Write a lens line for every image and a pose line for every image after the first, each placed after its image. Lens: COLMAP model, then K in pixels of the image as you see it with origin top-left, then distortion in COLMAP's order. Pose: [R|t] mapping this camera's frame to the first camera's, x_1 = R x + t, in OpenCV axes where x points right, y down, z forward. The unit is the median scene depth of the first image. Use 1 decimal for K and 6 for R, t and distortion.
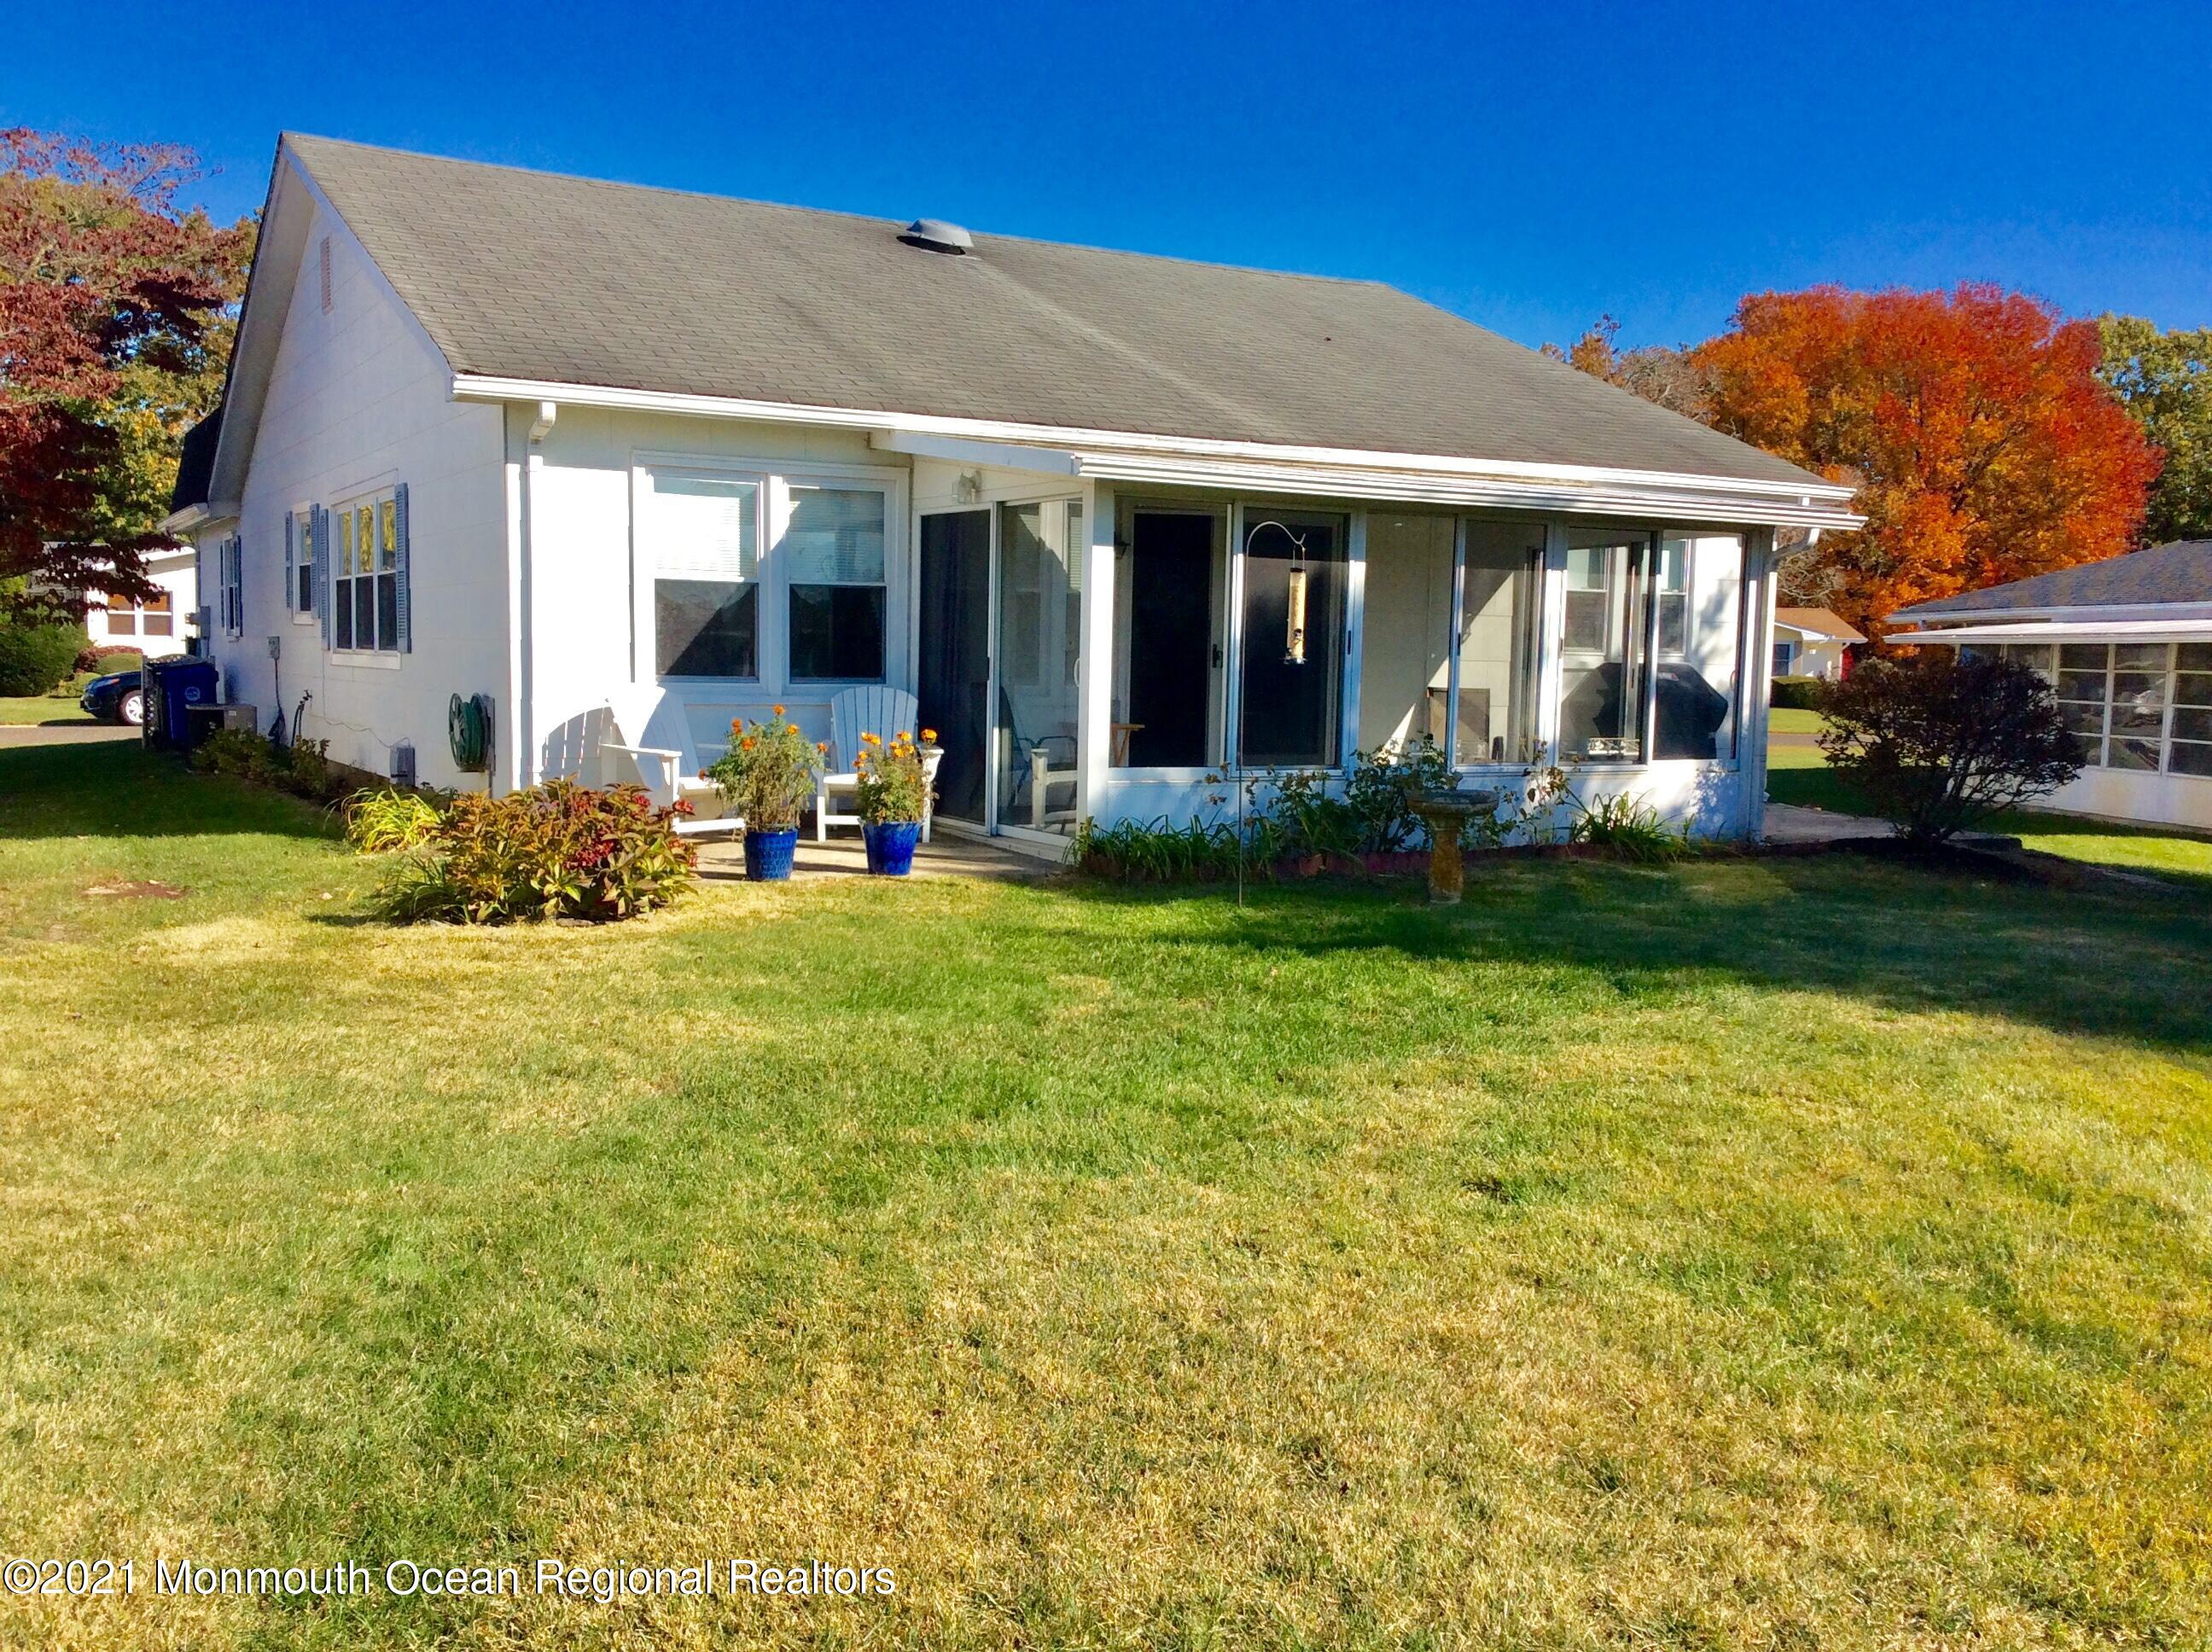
lens RADIAL K [[2031.2, 0, 1103.6], [0, 2031.2, 841.2], [0, 0, 1]] dist [0.025615, 0.000000]
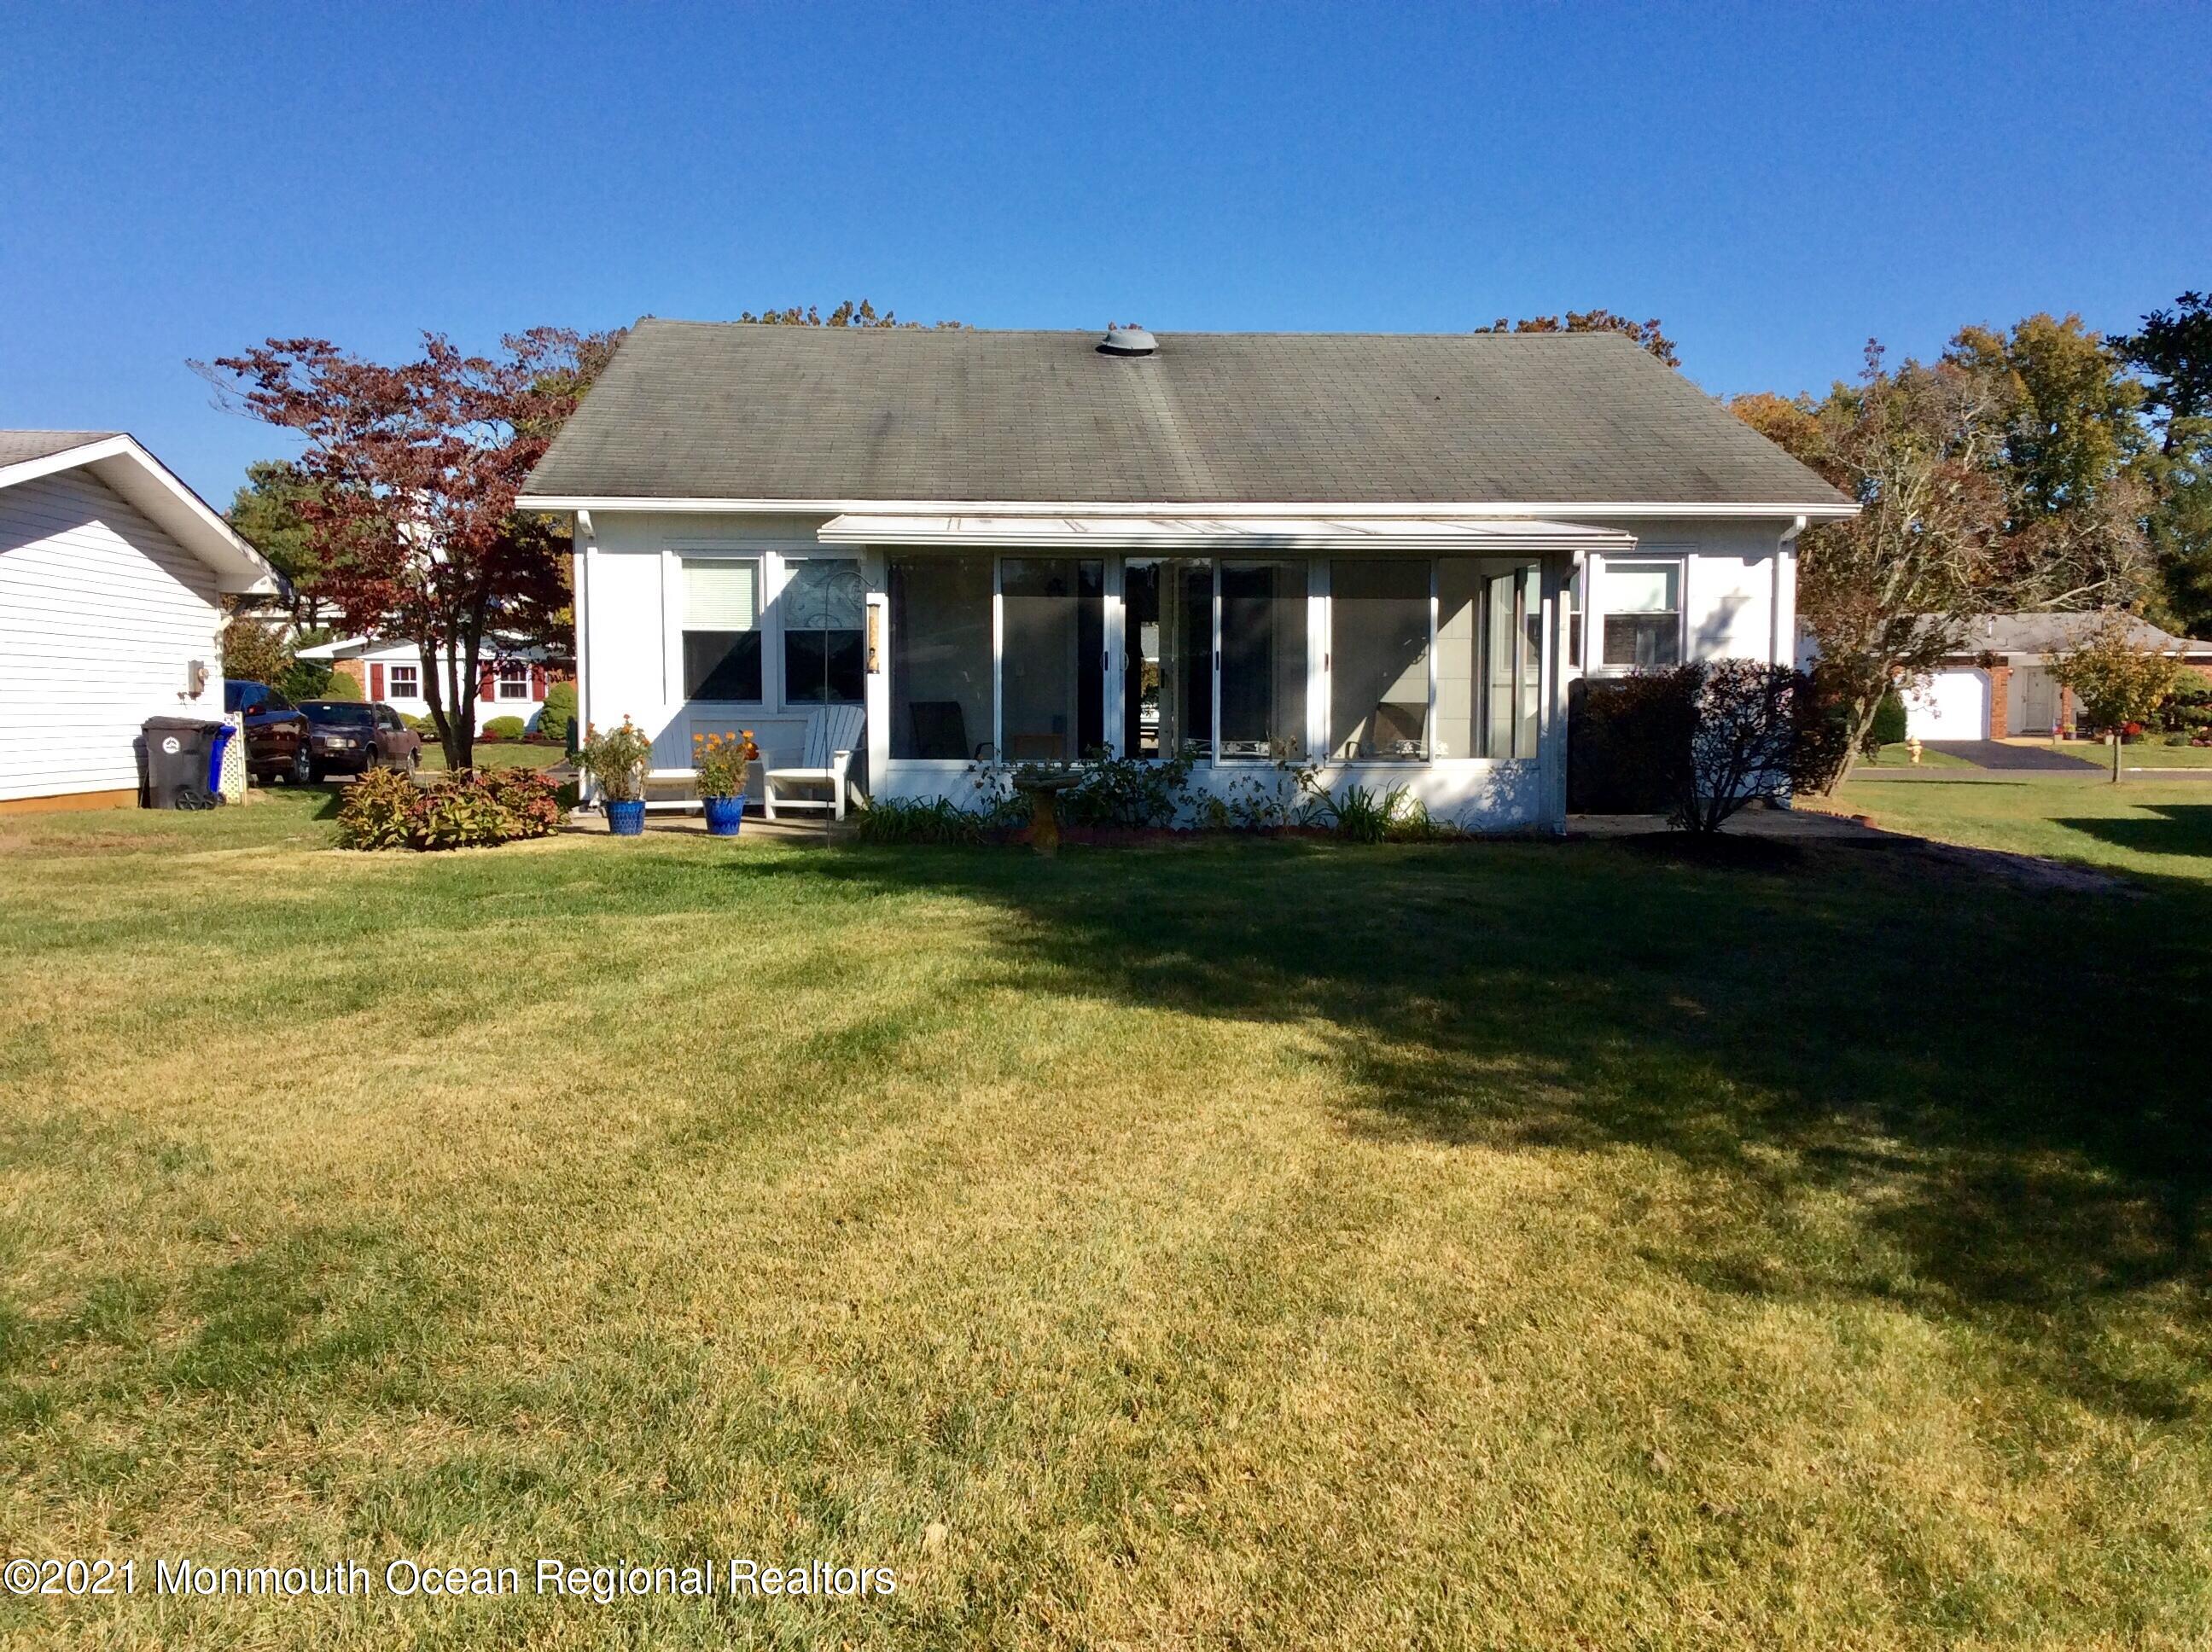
lens RADIAL K [[2031.2, 0, 1110.7], [0, 2031.2, 818.3], [0, 0, 1]] dist [0.025615, 0.000000]
pose [[0.896422, 0.006157, -0.443158, 0.657328], [-0.024238, 0.999088, -0.035148, 0.041421], [0.442538, 0.042248, 0.895754, -0.111250]]
